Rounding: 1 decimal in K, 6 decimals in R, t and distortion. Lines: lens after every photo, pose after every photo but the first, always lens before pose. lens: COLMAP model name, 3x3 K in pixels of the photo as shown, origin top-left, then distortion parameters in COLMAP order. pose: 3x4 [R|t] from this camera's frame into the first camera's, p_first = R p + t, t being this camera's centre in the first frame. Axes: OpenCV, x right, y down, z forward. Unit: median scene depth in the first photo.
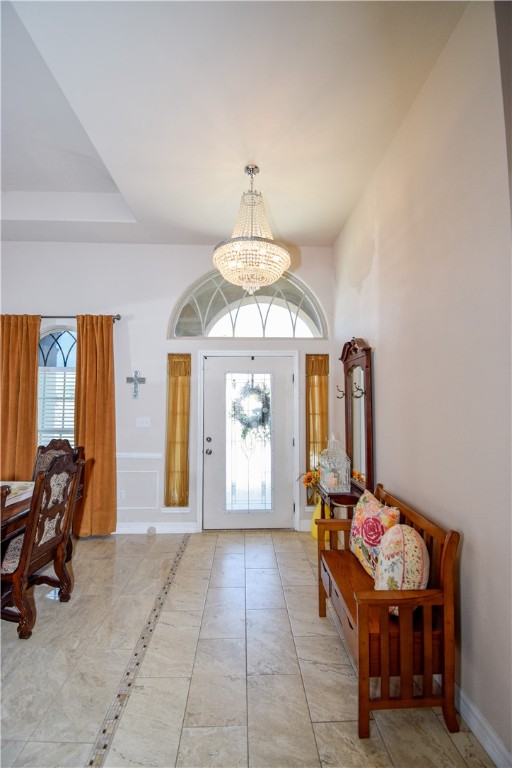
lens RADIAL K [[341.2, 0, 254.2], [0, 341.2, 383.4], [0, 0, 1]] dist [-0.018432, -0.009222]
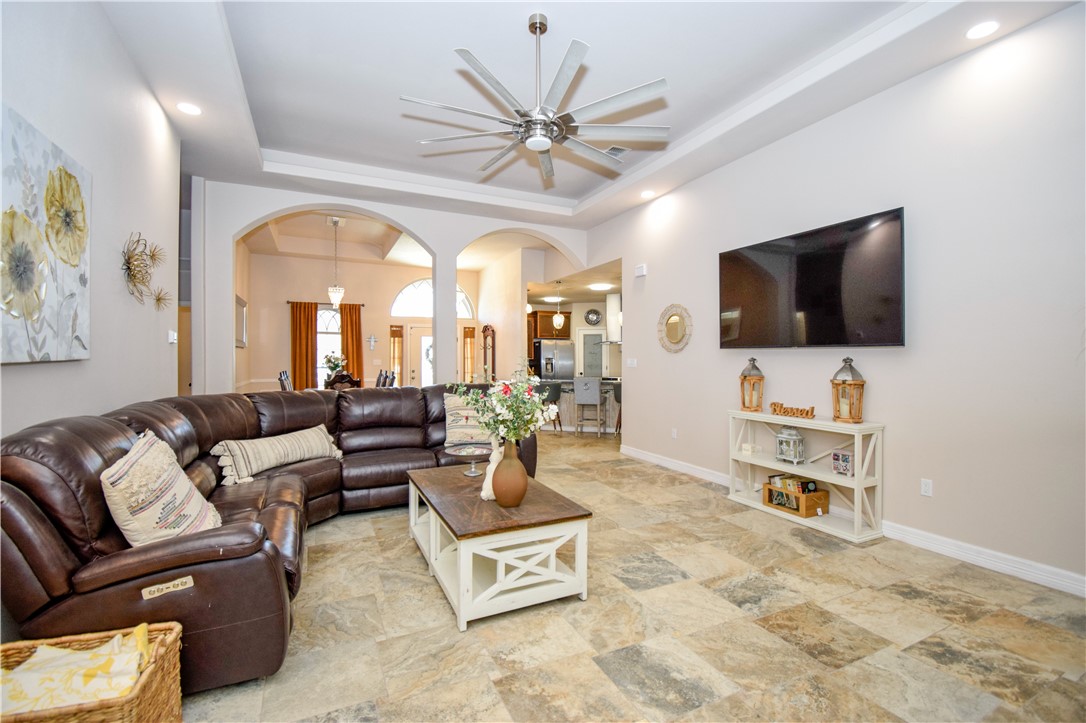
lens RADIAL K [[482.4, 0, 544.6], [0, 482.4, 359.4], [0, 0, 1]] dist [-0.018432, -0.009222]
pose [[0.921145, -0.004578, 0.389192, -0.549483], [-0.014358, 0.998851, 0.045733, -0.038241], [-0.388954, -0.047715, 0.920021, -1.906820]]
